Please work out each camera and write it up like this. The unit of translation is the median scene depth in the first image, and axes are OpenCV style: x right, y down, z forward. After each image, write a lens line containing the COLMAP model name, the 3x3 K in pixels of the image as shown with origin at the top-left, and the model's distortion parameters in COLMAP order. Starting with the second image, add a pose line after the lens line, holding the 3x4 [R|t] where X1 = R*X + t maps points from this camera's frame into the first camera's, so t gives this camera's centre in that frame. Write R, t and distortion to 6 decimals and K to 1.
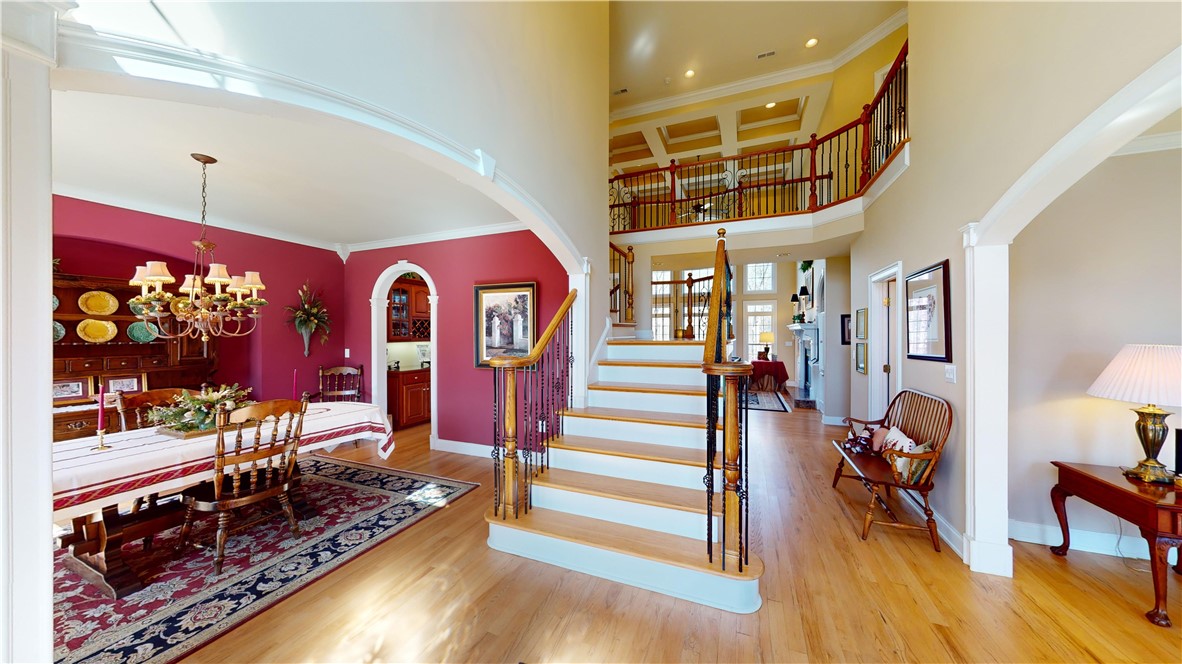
lens RADIAL K [[371.7, 0, 593.4], [0, 371.7, 333.3], [0, 0, 1]] dist [0.001146, 0.000043]
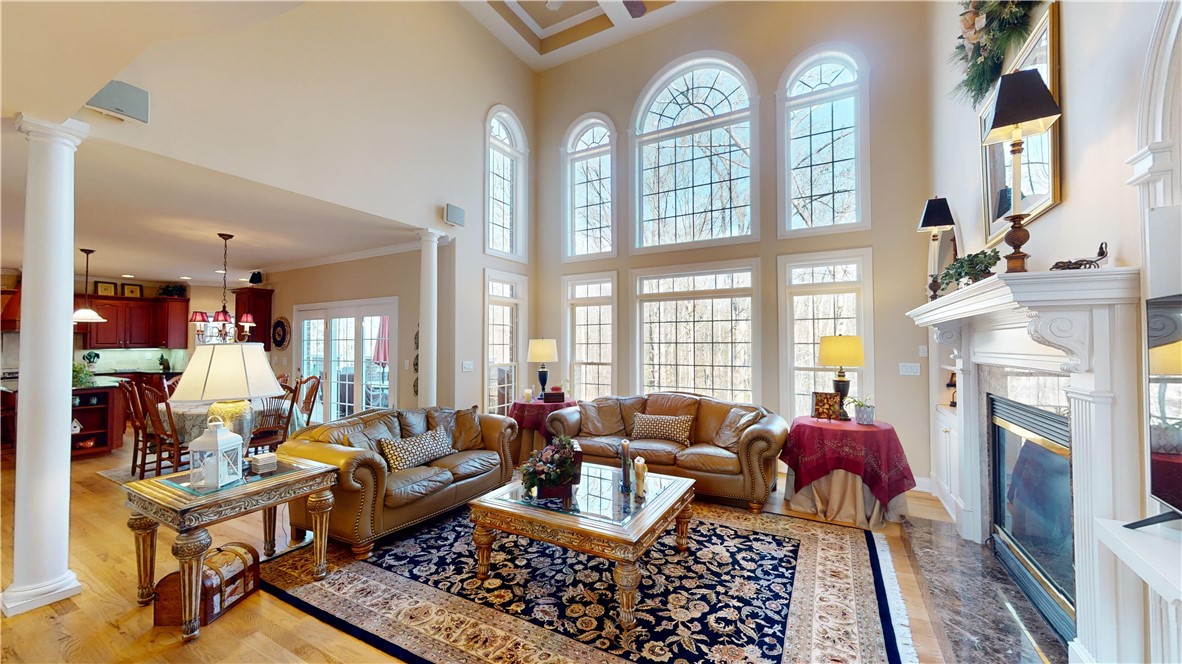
lens RADIAL K [[426.9, 0, 593.6], [0, 426.9, 333.5], [0, 0, 1]] dist [-0.001541, -0.000092]
pose [[0.991242, -0.007006, -0.131868, 0.296224], [0.003963, 0.999720, -0.023322, 0.003044], [0.131995, 0.022595, 0.990993, 0.588123]]
